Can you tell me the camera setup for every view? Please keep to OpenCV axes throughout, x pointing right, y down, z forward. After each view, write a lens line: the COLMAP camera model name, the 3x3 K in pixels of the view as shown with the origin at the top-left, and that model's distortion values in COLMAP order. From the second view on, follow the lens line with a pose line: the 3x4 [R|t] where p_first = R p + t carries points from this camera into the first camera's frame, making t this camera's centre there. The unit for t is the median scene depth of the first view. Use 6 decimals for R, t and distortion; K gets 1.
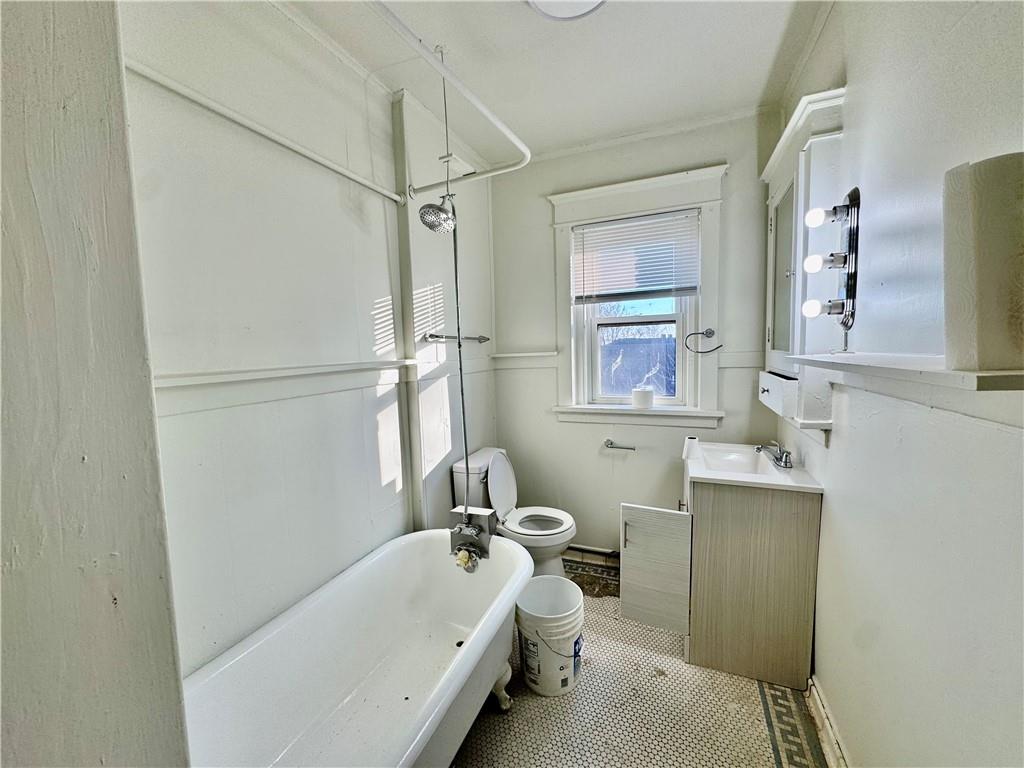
lens RADIAL K [[408.3, 0, 510.9], [0, 408.3, 384.5], [0, 0, 1]] dist [-0.001734, -0.000068]
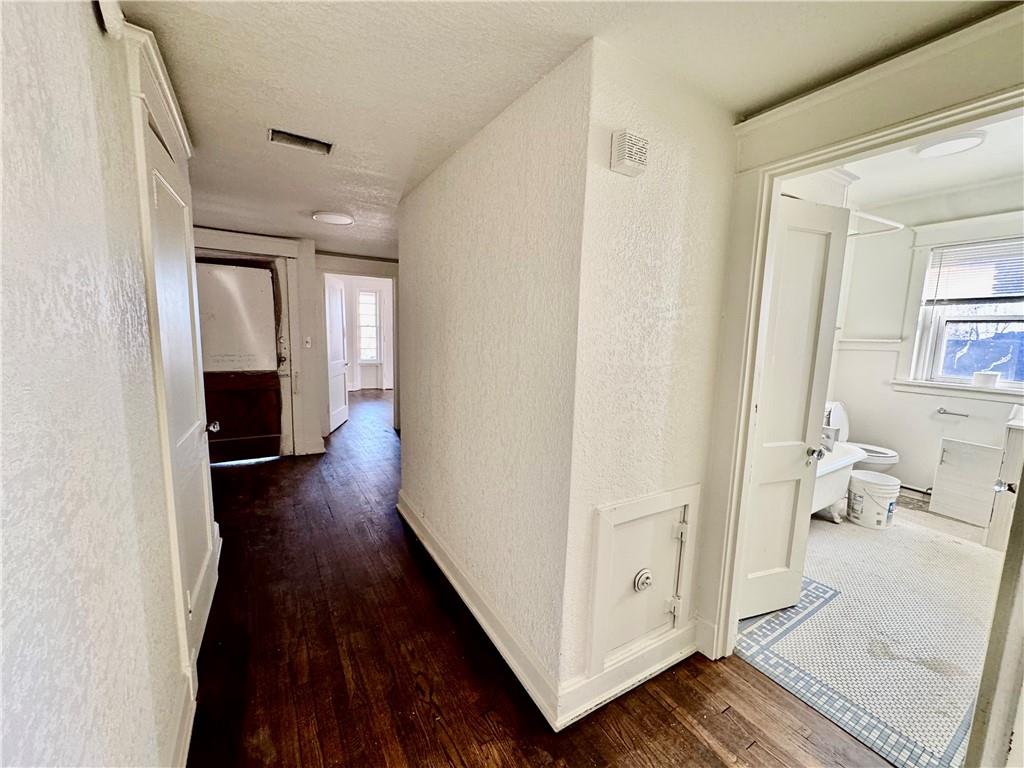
lens RADIAL K [[408.3, 0, 511.3], [0, 408.3, 385.6], [0, 0, 1]] dist [-0.001734, -0.000068]
pose [[0.808774, 0.127270, -0.574184, -0.142828], [-0.104010, 0.991868, 0.073347, 0.111097], [0.578849, 0.000399, 0.815434, -0.895072]]
